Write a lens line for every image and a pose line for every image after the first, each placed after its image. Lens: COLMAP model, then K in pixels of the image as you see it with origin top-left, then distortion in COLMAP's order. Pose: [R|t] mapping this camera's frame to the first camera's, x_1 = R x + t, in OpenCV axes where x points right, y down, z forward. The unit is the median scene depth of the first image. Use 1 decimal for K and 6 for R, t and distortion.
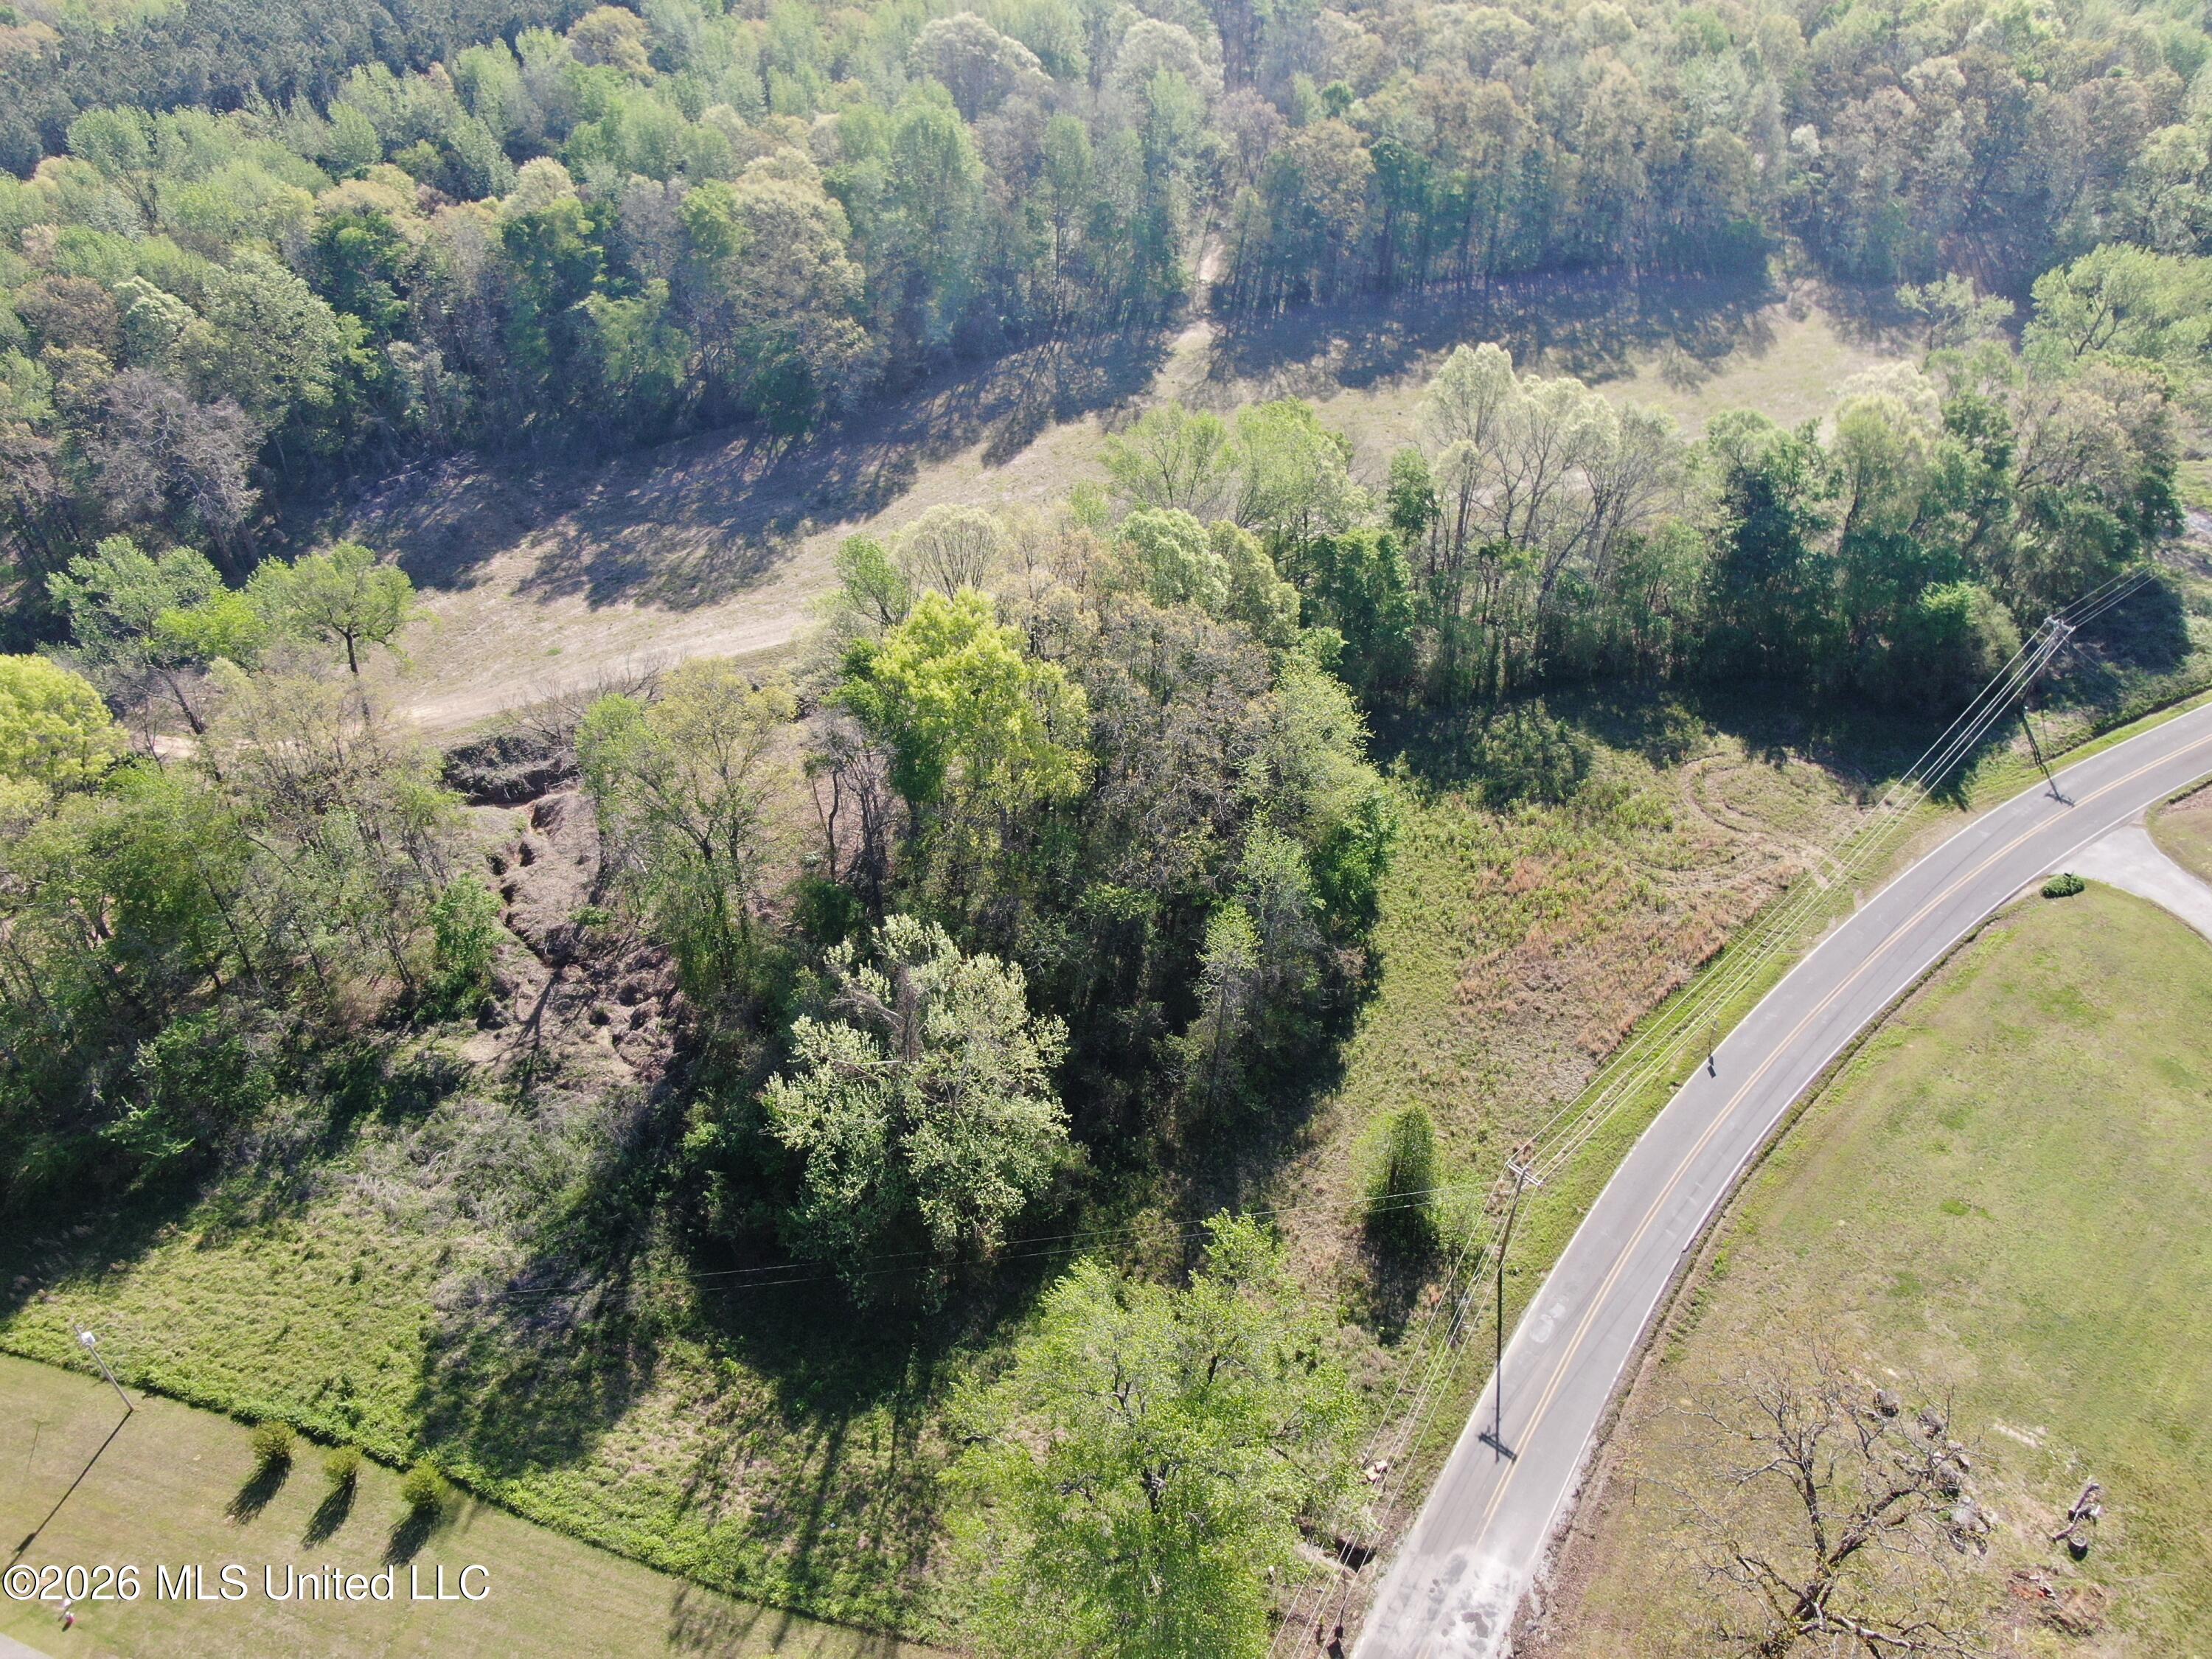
lens RADIAL K [[1581.9, 0, 1114.9], [0, 1581.9, 868.3], [0, 0, 1]] dist [-0.005141, -0.039280]
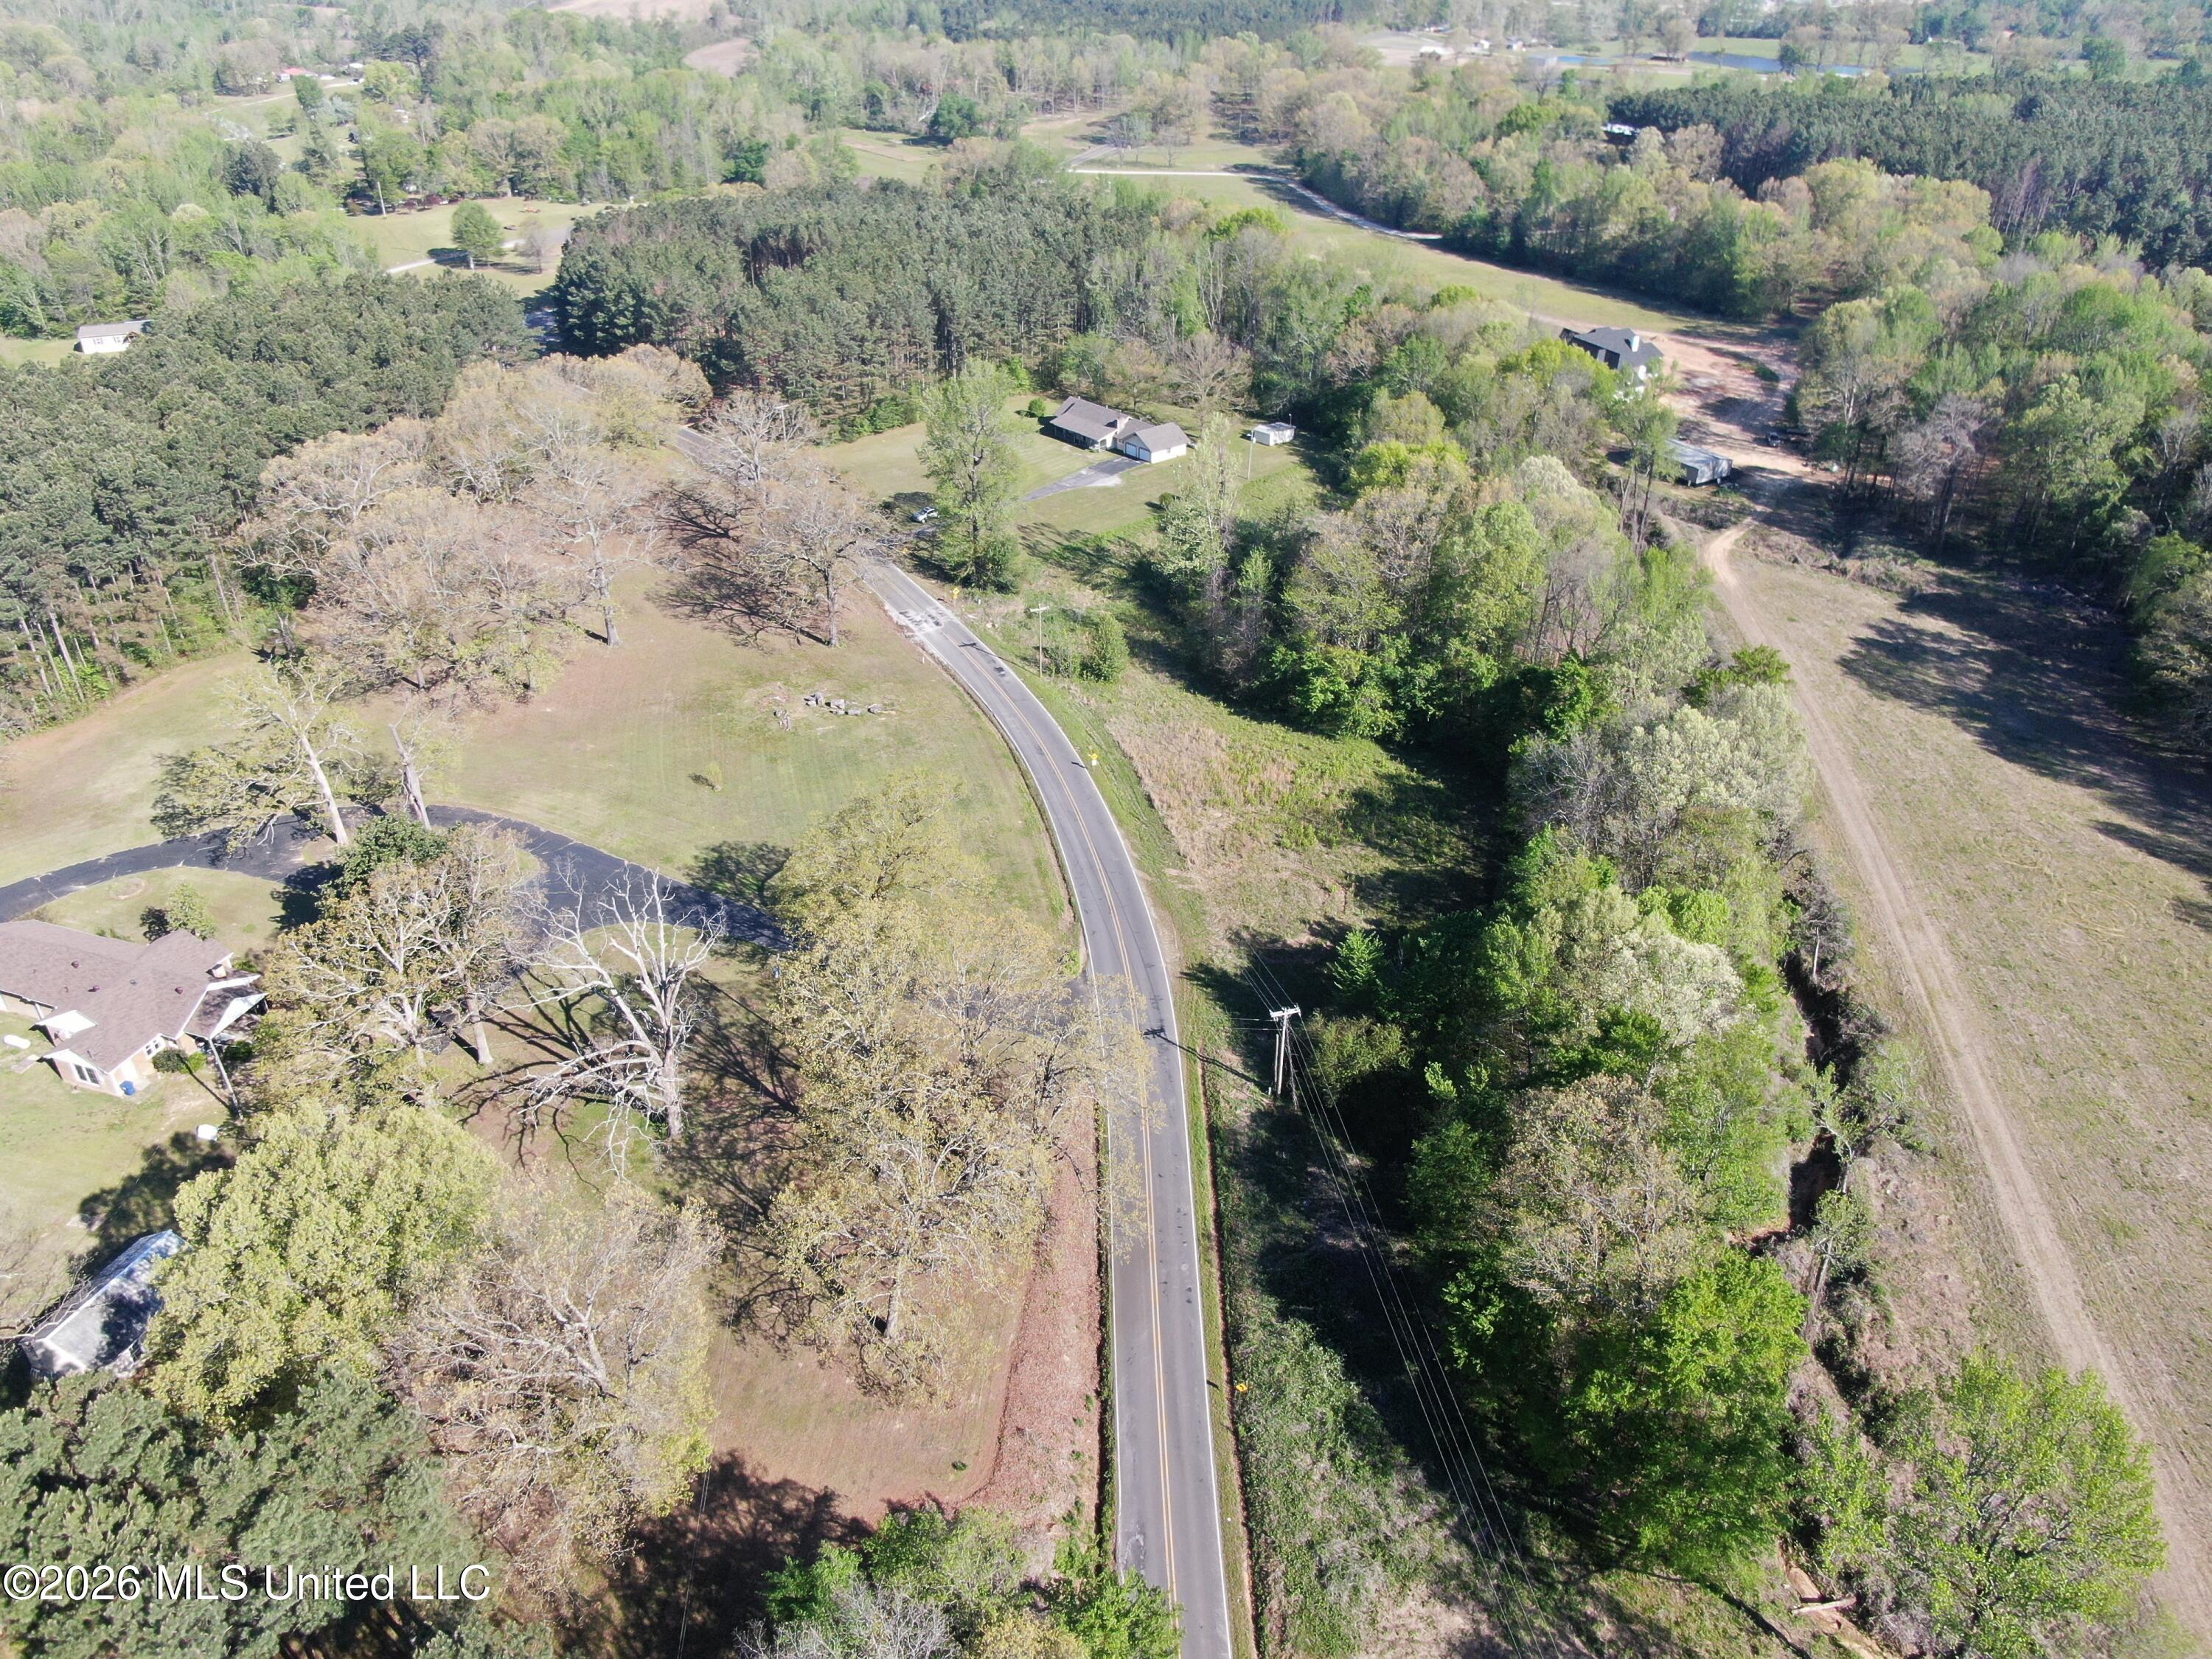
lens RADIAL K [[1617.0, 0, 1088.9], [0, 1617.0, 831.3], [0, 0, 1]] dist [-0.022470, 0.007508]
pose [[-0.500354, 0.449041, -0.740275, 1.296571], [-0.578648, 0.462580, 0.671705, -0.760757], [0.644059, 0.764449, 0.028383, 0.814867]]
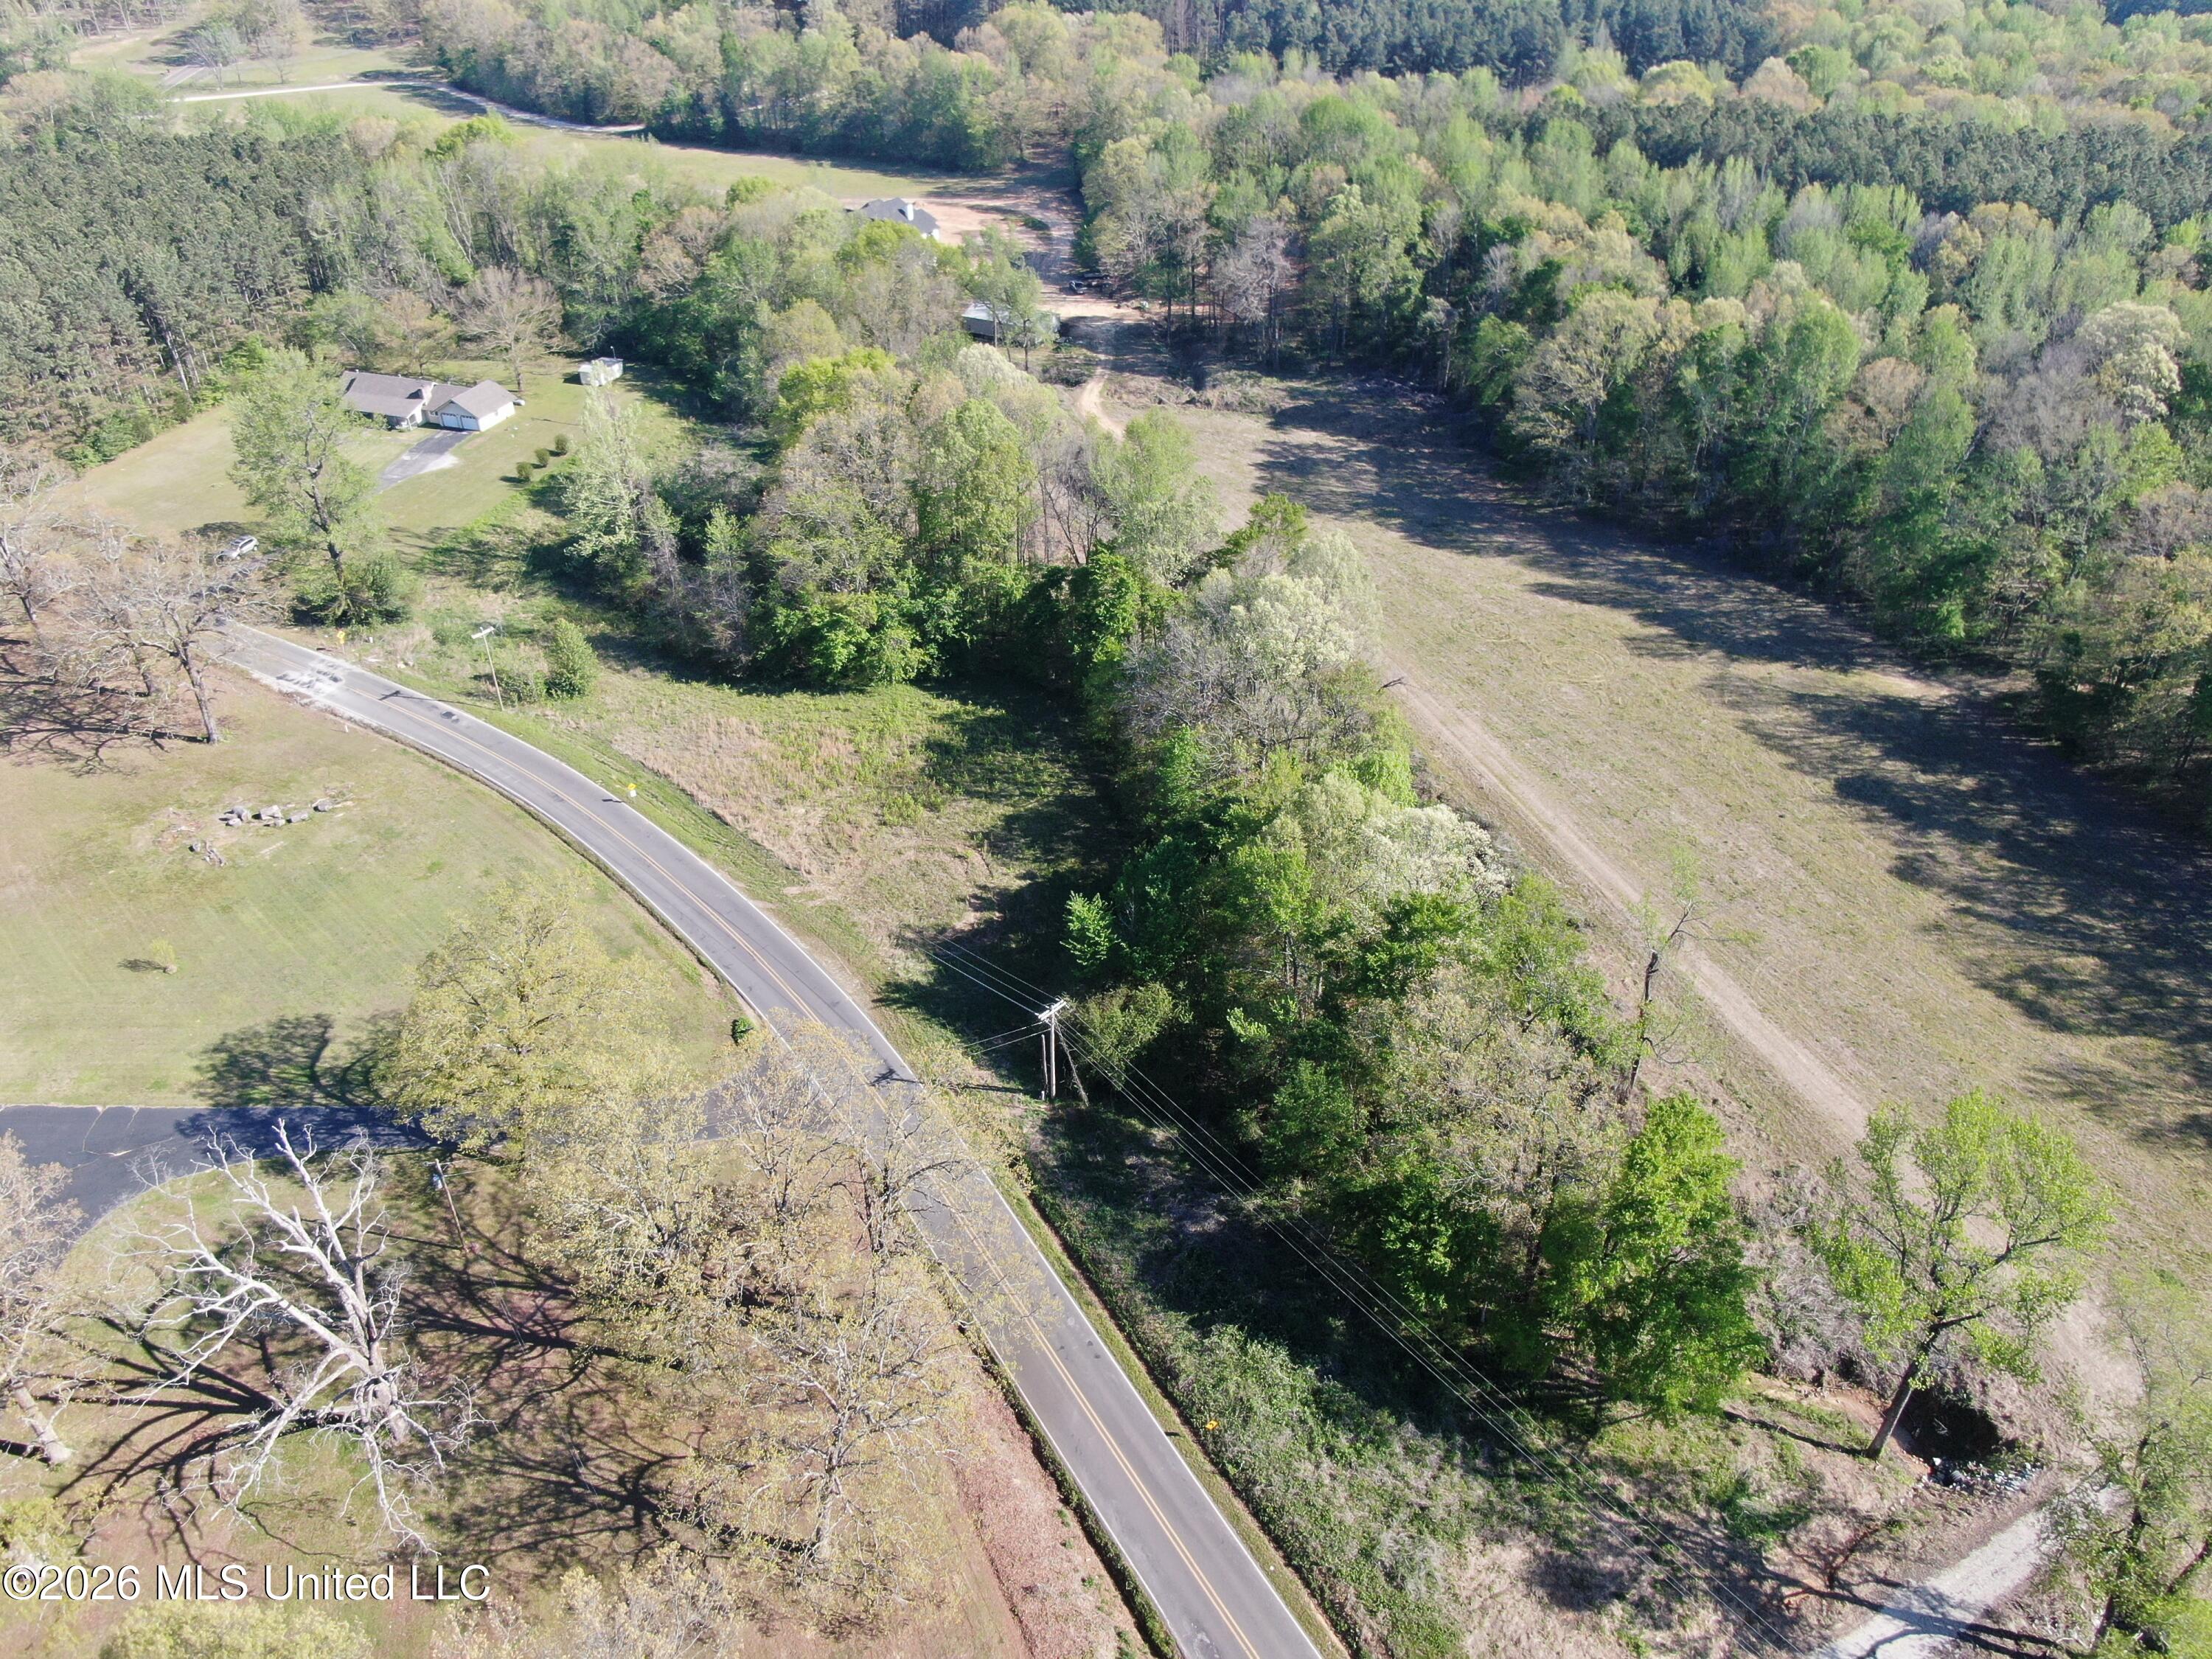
lens RADIAL K [[1617.9, 0, 1106.0], [0, 1617.9, 829.5], [0, 0, 1]] dist [-0.019799, 0.009716]
pose [[0.010090, 0.573475, -0.819161, 1.233874], [-0.663864, 0.616461, 0.423392, -0.586151], [0.747785, 0.539540, 0.386929, 0.639217]]
